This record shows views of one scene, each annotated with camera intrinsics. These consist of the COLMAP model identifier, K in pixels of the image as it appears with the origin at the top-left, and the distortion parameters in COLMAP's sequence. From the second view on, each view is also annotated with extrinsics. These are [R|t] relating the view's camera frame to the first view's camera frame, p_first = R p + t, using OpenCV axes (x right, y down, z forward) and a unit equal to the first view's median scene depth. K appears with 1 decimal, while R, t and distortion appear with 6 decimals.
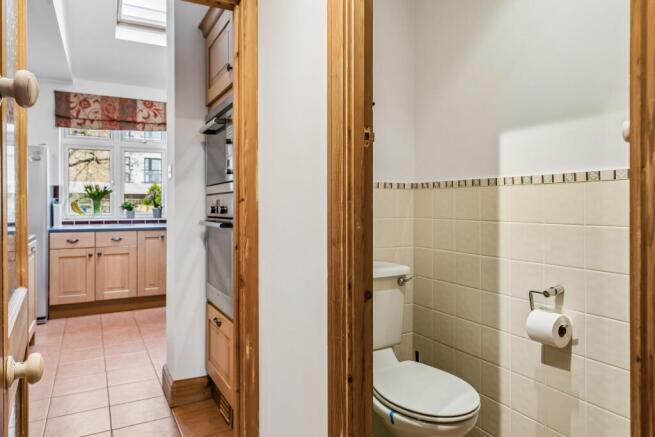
lens RADIAL K [[441.4, 0, 326.5], [0, 441.4, 207.7], [0, 0, 1]] dist [0.007262, -0.001873]
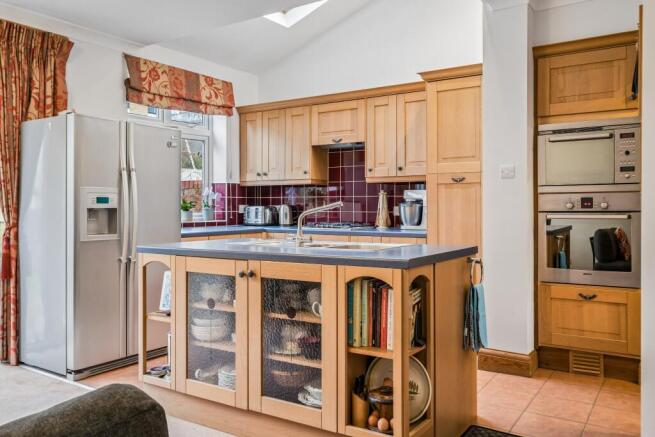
lens RADIAL K [[531.7, 0, 329.4], [0, 531.7, 224.8], [0, 0, 1]] dist [0.013269, 0.001796]
pose [[0.877759, -0.020801, 0.478651, -0.725787], [0.006115, 0.999462, 0.032220, 0.002507], [-0.479064, -0.025354, 0.877414, 0.017282]]
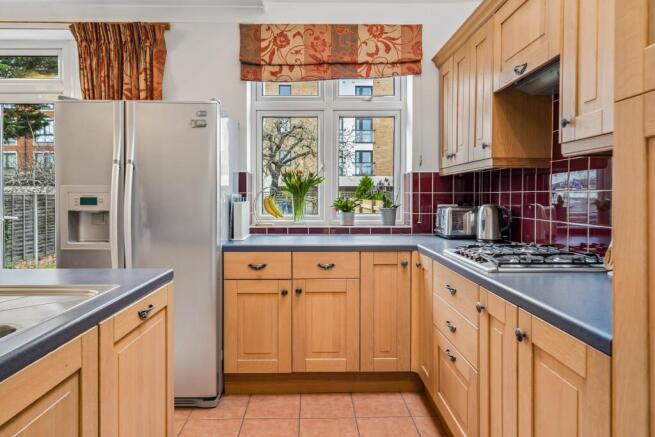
lens RADIAL K [[441.4, 0, 315.6], [0, 441.4, 207.1], [0, 0, 1]] dist [0.007262, -0.001873]
pose [[0.888023, 0.008576, -0.459719, -0.214283], [-0.000921, 0.999857, 0.016874, -0.010767], [0.459798, -0.014562, 0.887904, 0.463701]]
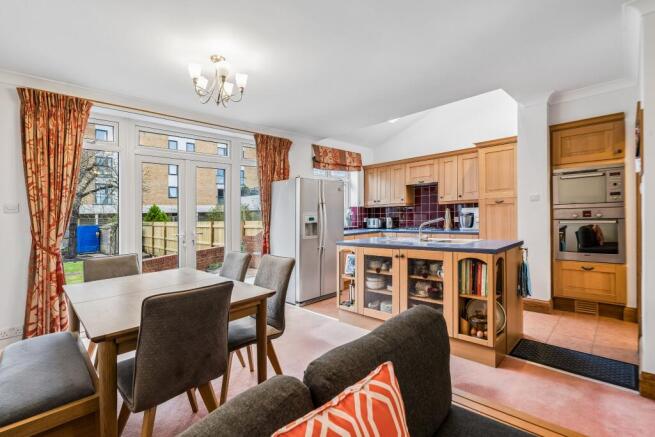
lens RADIAL K [[300.2, 0, 328.2], [0, 300.2, 227.2], [0, 0, 1]] dist [0.003783, -0.000594]
pose [[0.955359, -0.040457, 0.292666, -0.846619], [0.031923, 0.998916, 0.033879, -0.013104], [-0.293719, -0.023024, 0.955614, -0.006127]]
